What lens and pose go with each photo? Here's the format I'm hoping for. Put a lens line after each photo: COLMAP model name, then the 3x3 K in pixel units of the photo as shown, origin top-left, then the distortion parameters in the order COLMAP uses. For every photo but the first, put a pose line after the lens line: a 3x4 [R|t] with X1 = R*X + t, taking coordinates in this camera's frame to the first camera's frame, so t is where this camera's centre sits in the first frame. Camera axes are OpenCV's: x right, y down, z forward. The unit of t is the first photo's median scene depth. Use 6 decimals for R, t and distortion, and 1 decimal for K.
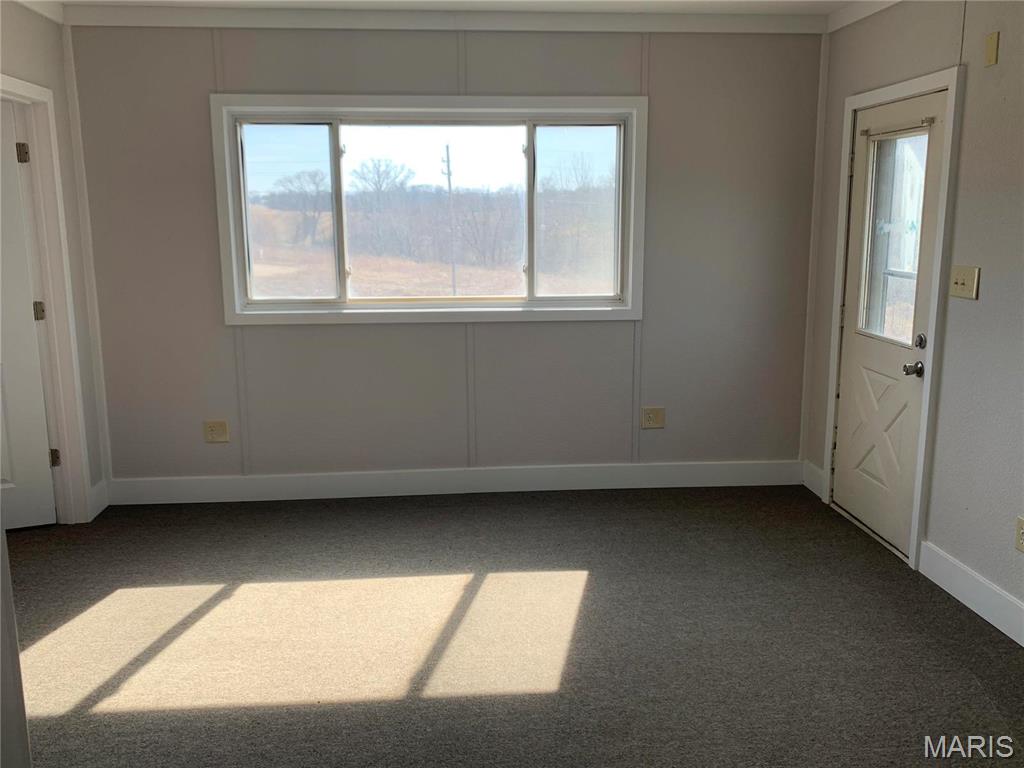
lens RADIAL K [[881.5, 0, 512.0], [0, 881.5, 389.0], [0, 0, 1]] dist [0.001467, -0.003981]
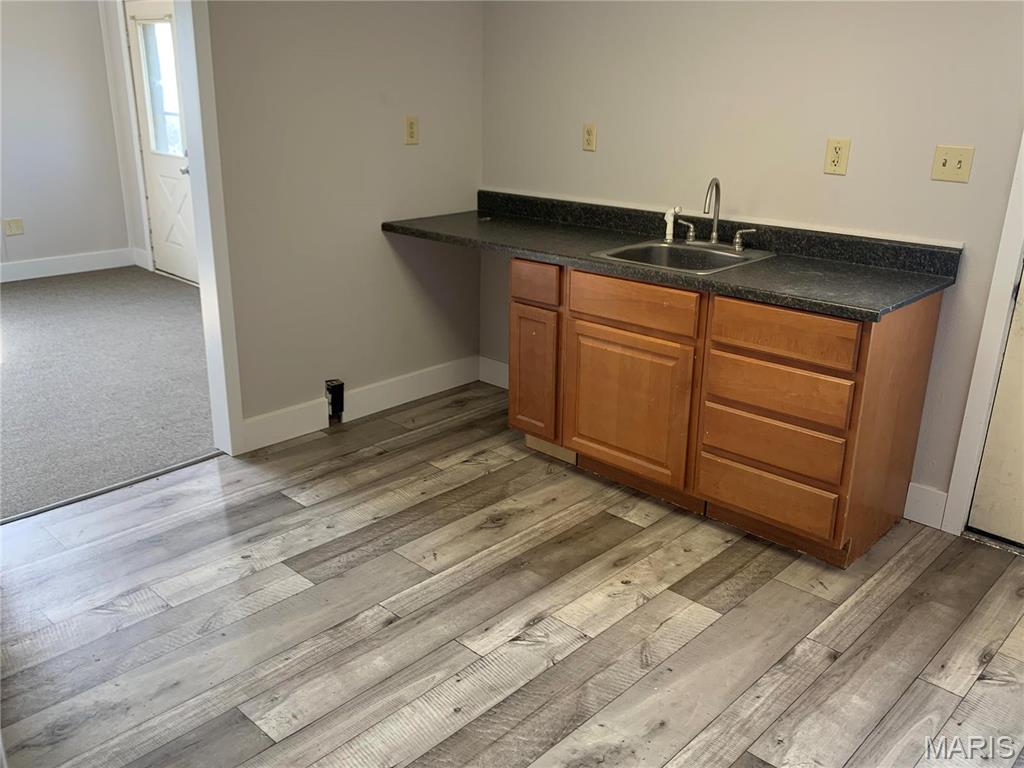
lens RADIAL K [[881.5, 0, 509.9], [0, 881.5, 378.9], [0, 0, 1]] dist [0.001467, -0.003981]
pose [[0.750483, -0.194121, 0.631738, -0.187332], [0.102801, 0.978543, 0.178564, 0.111138], [-0.652846, -0.069066, 0.754336, -0.597547]]
